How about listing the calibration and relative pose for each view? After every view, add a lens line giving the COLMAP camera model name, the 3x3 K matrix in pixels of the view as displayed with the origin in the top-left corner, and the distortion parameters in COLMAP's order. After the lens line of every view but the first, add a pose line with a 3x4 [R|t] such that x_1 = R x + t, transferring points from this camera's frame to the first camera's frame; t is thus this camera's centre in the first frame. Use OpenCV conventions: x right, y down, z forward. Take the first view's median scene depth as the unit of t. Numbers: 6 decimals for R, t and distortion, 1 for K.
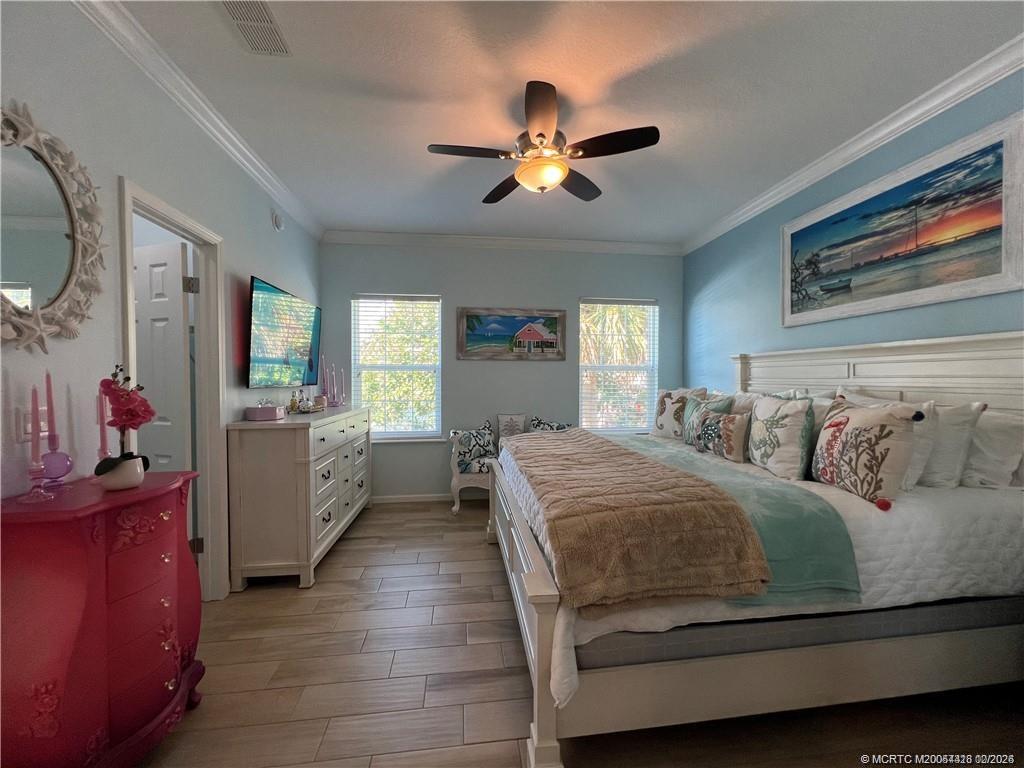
lens RADIAL K [[409.9, 0, 513.8], [0, 409.9, 383.3], [0, 0, 1]] dist [-0.002296, 0.000219]
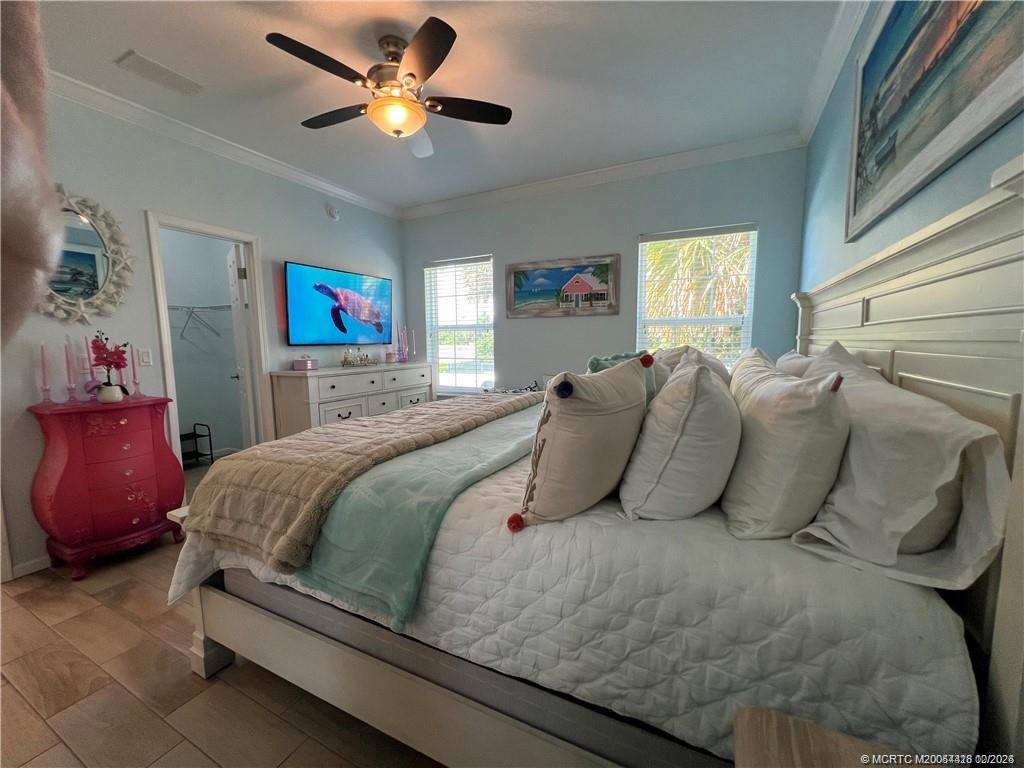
lens RADIAL K [[409.9, 0, 513.8], [0, 409.9, 386.1], [0, 0, 1]] dist [-0.002296, 0.000219]
pose [[0.827489, 0.054039, -0.558875, 0.444197], [0.003608, 0.994826, 0.101534, 0.005476], [0.561470, -0.086034, 0.823012, 0.171295]]
